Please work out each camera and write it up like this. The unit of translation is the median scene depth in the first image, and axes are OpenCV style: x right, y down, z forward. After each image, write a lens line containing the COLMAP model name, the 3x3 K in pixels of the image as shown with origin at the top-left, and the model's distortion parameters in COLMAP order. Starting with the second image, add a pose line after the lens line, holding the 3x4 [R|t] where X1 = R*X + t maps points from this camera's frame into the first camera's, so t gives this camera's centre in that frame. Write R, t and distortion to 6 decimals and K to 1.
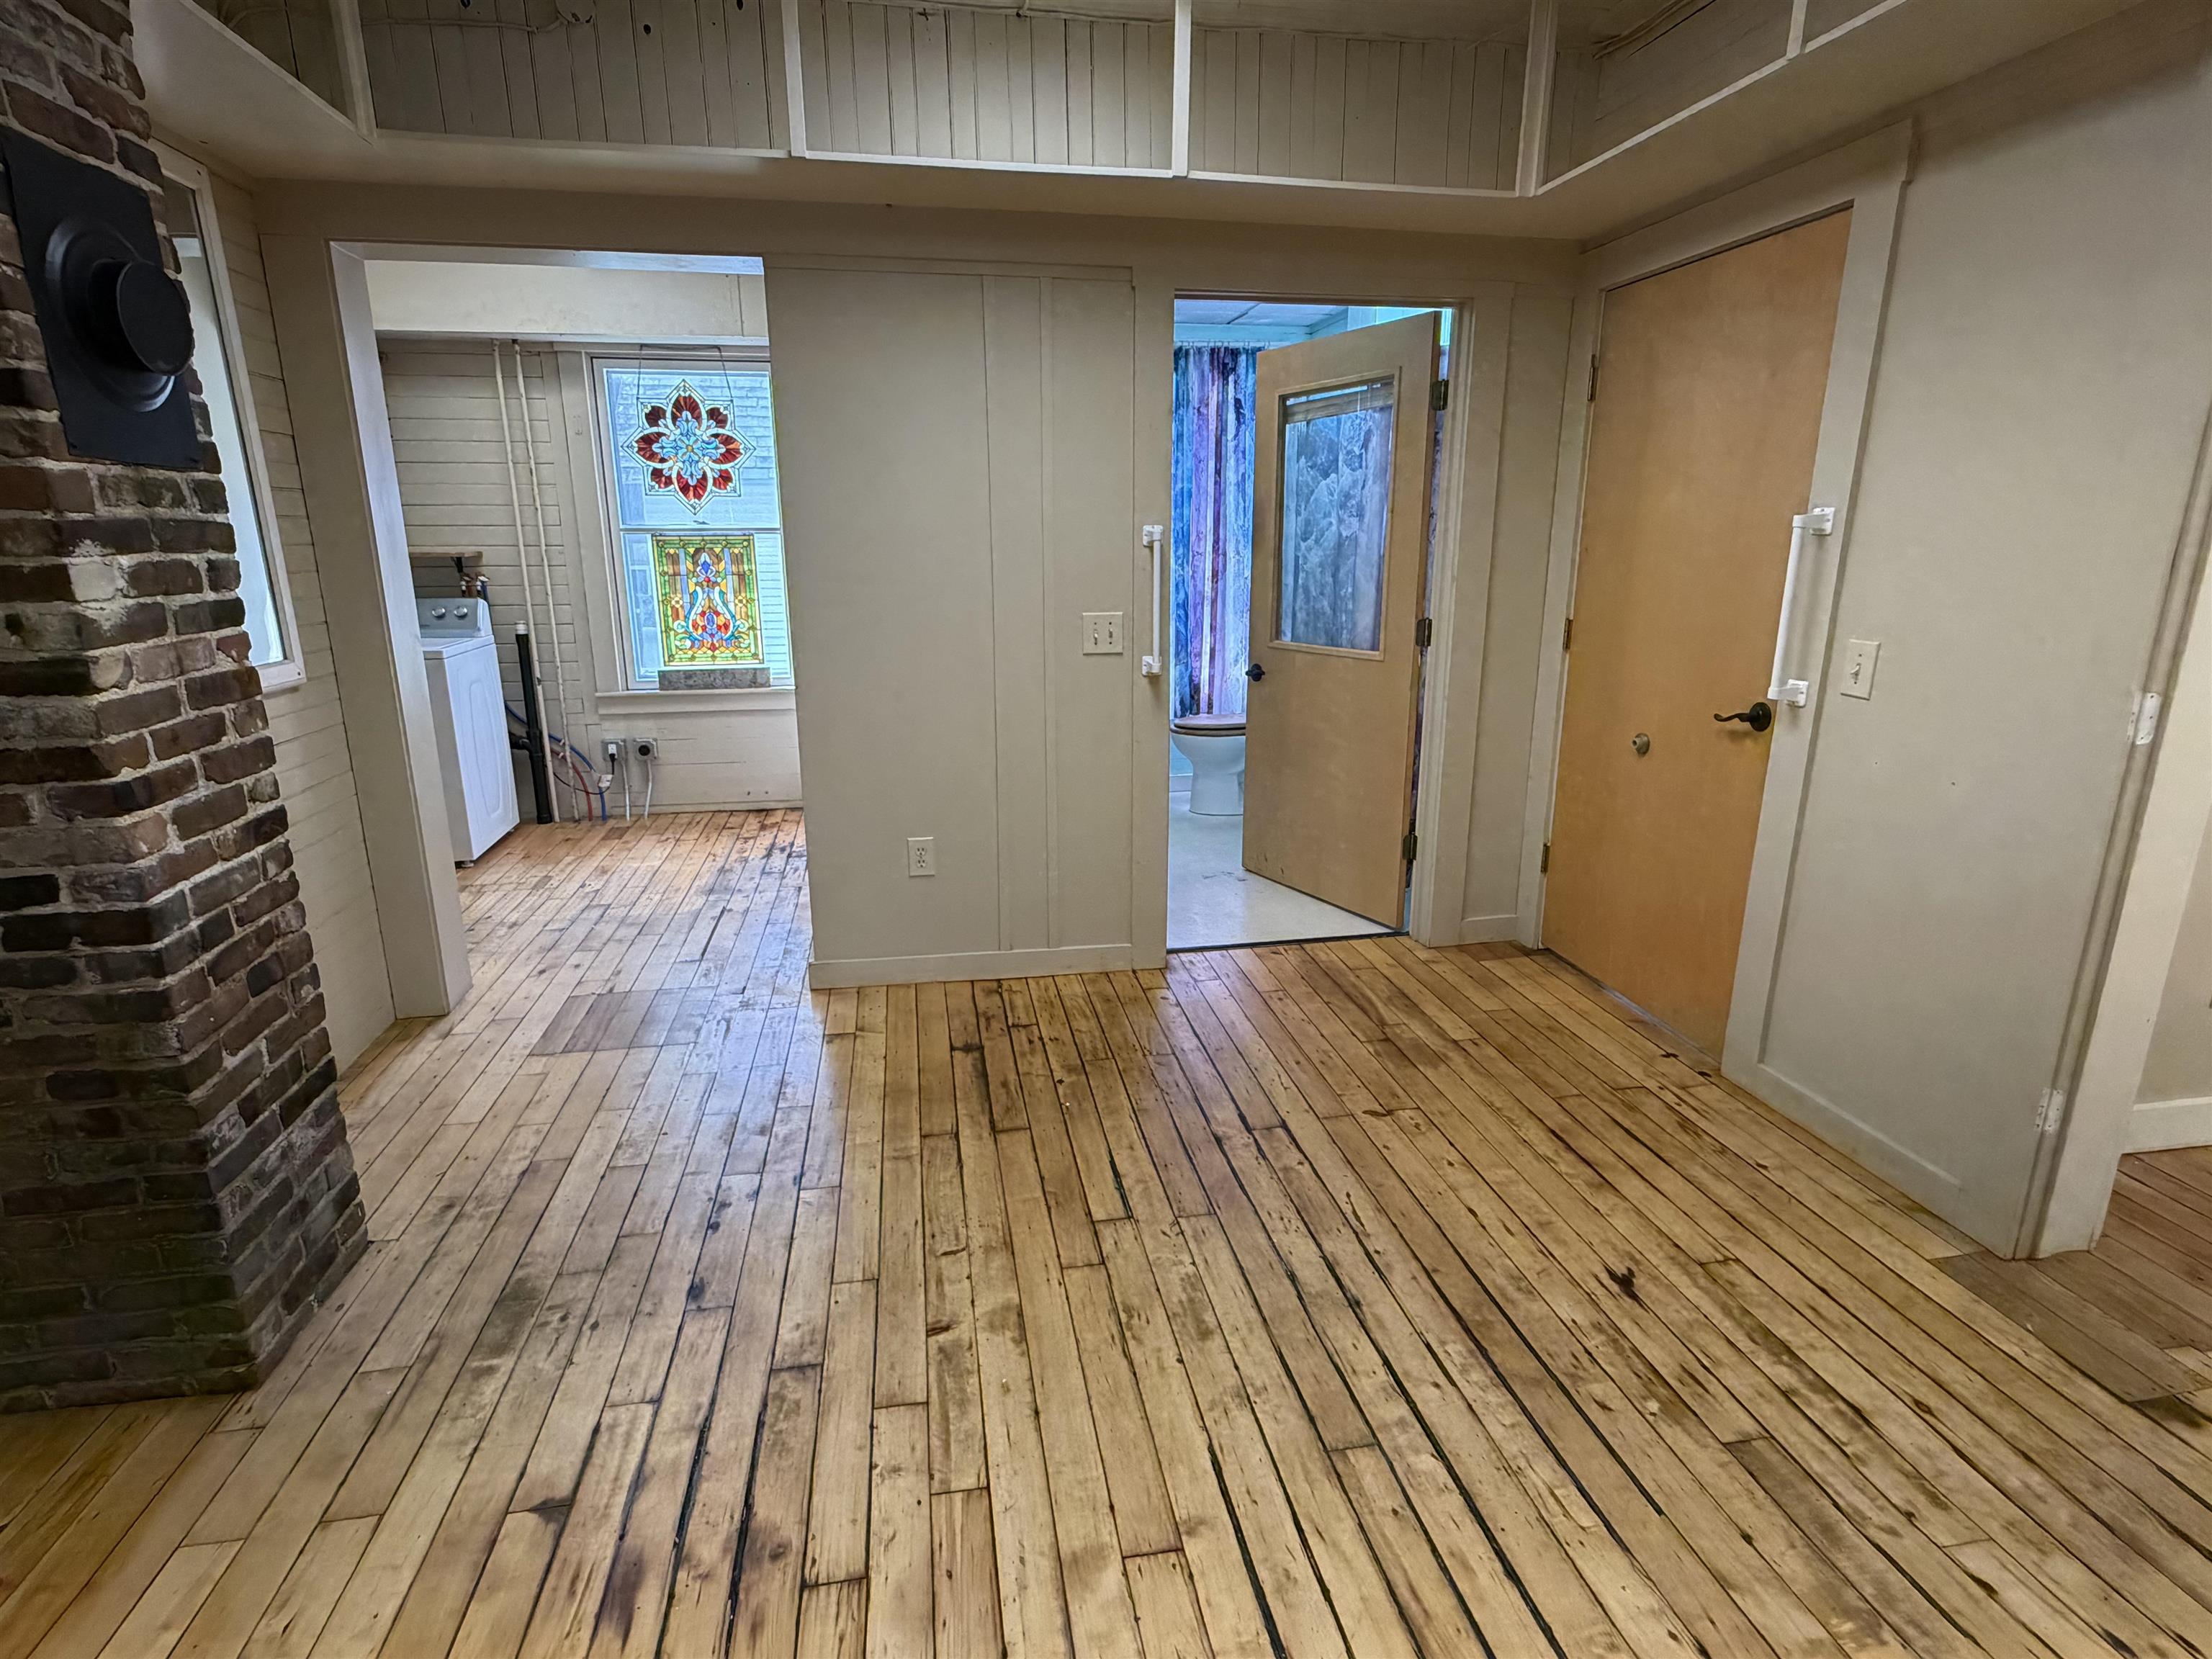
lens RADIAL K [[1116.9, 0, 1098.9], [0, 1116.9, 830.1], [0, 0, 1]] dist [0.001783, -0.001292]
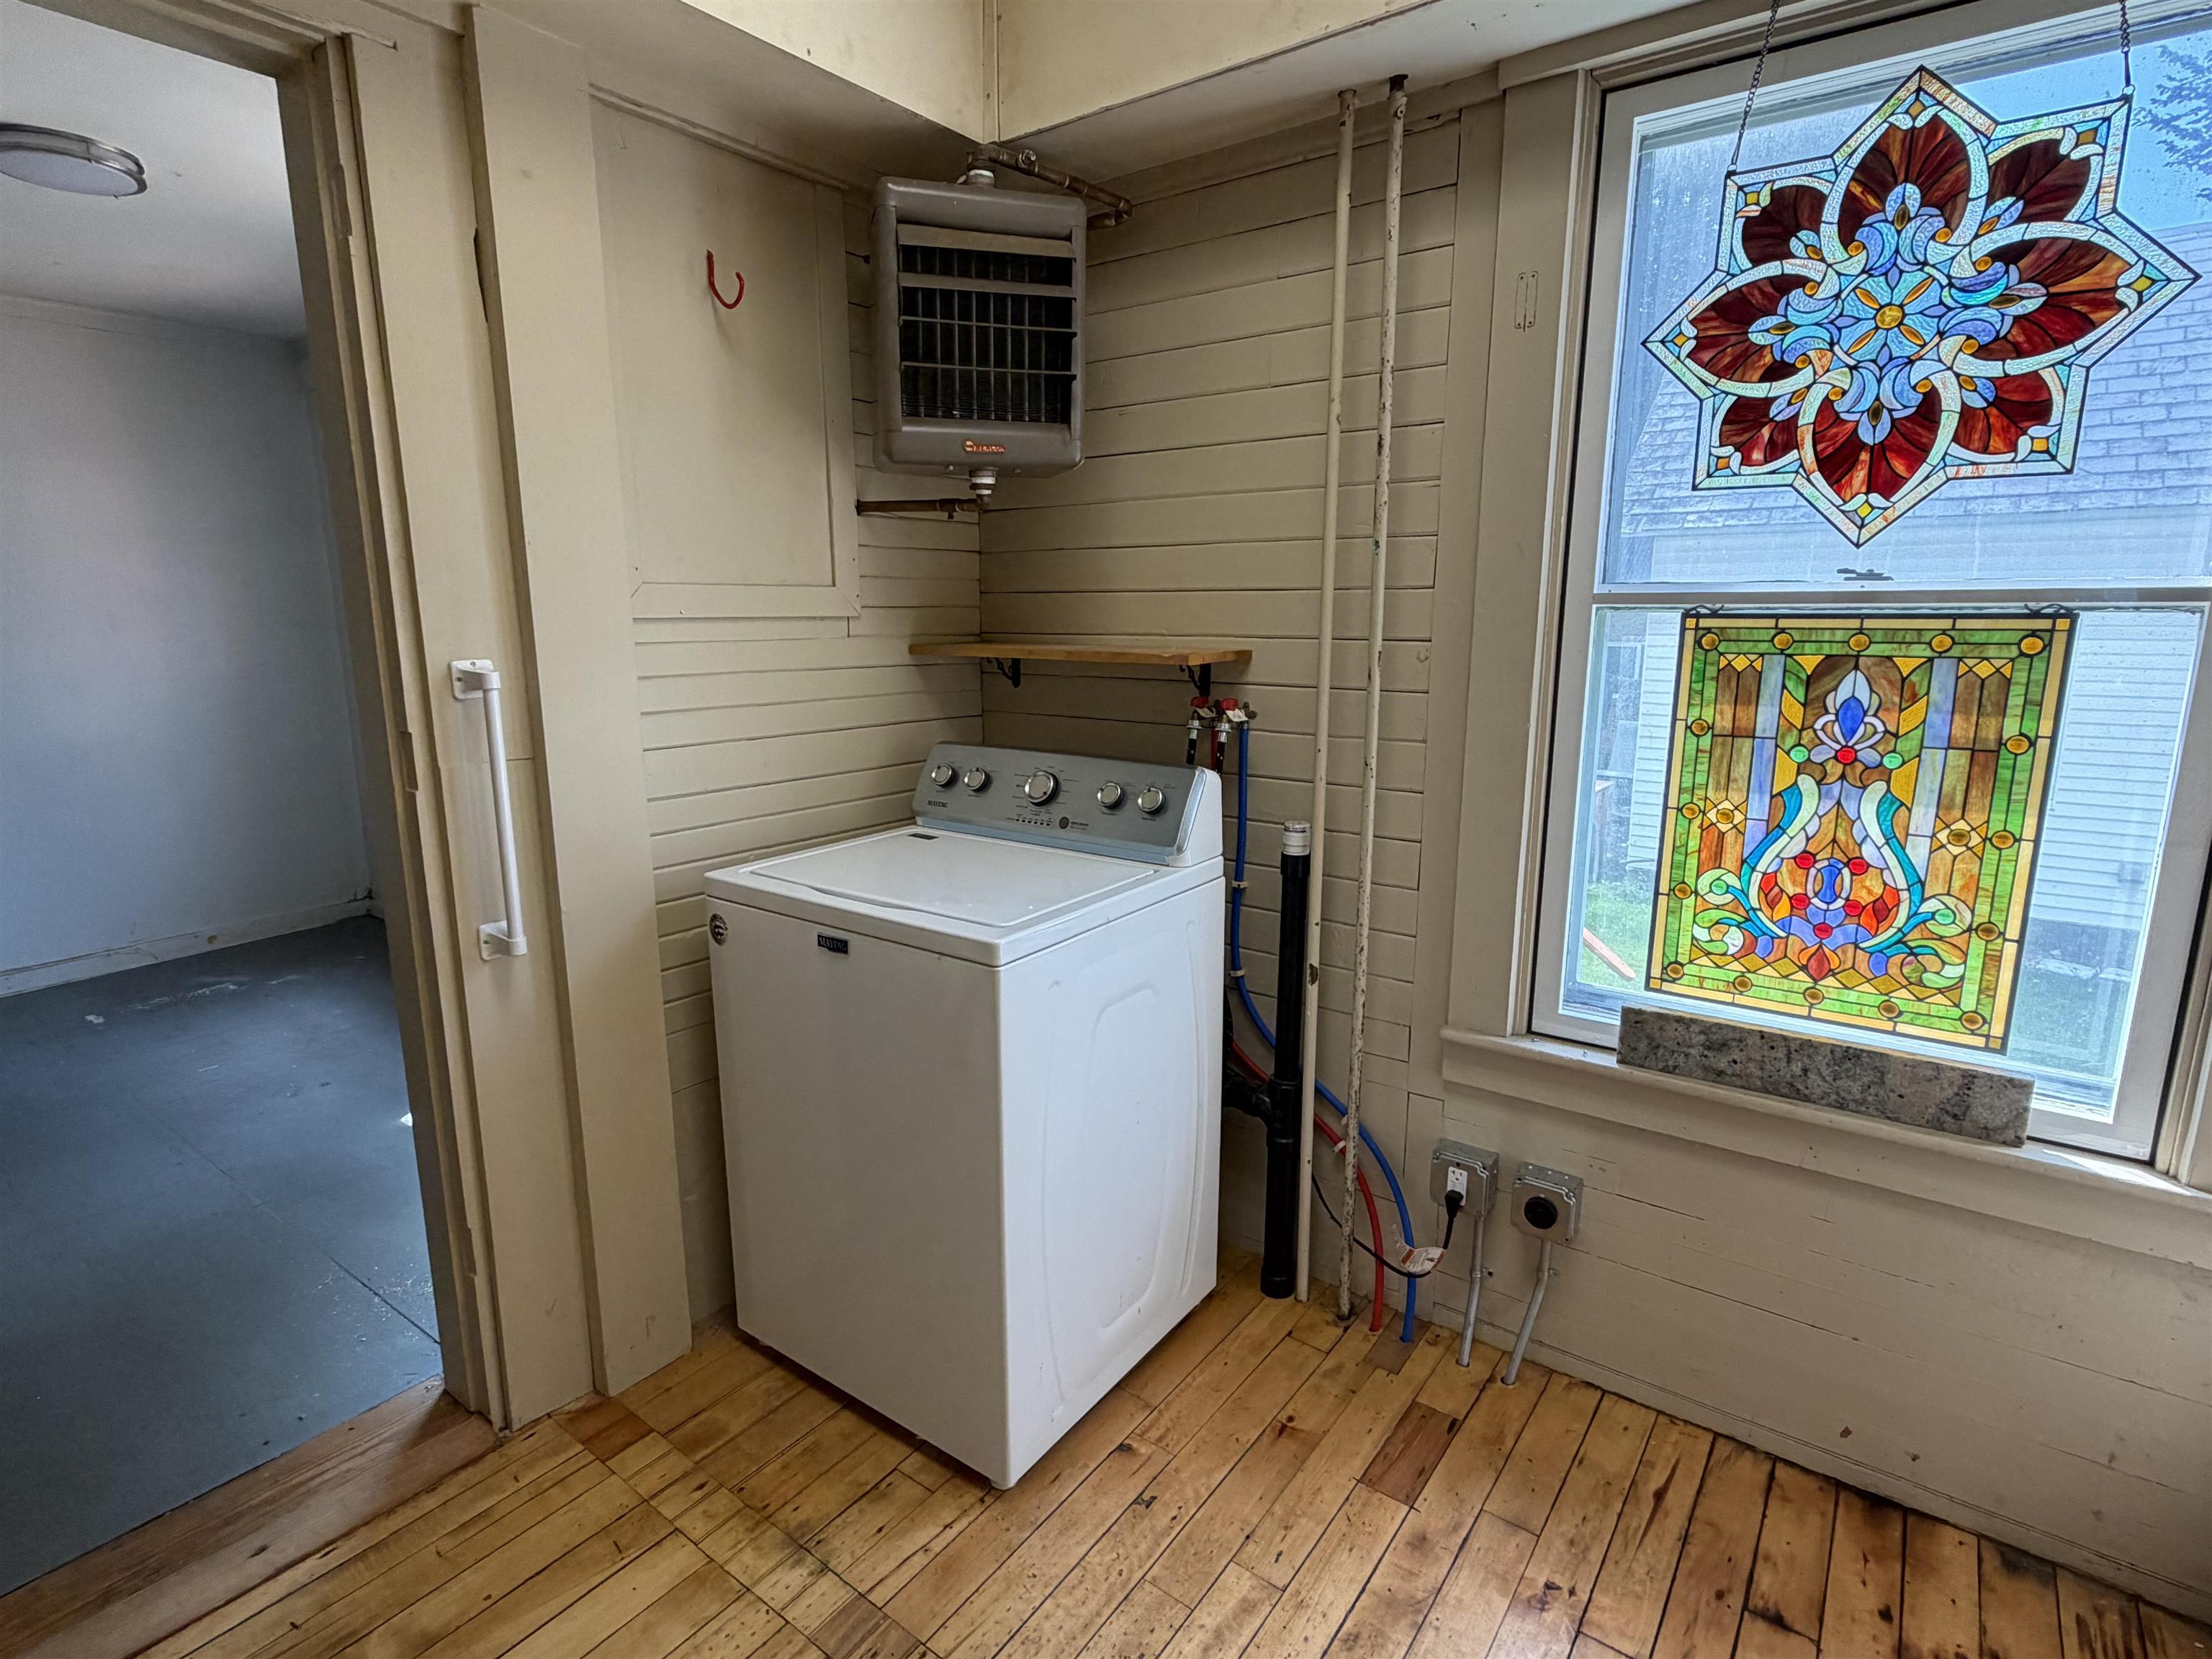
lens RADIAL K [[1116.9, 0, 1099.6], [0, 1116.9, 822.8], [0, 0, 1]] dist [0.001783, -0.001292]
pose [[0.699939, 0.134881, -0.701350, -0.274161], [-0.188362, 0.982099, 0.000890, -0.166782], [0.688915, 0.131485, 0.712816, 0.637180]]
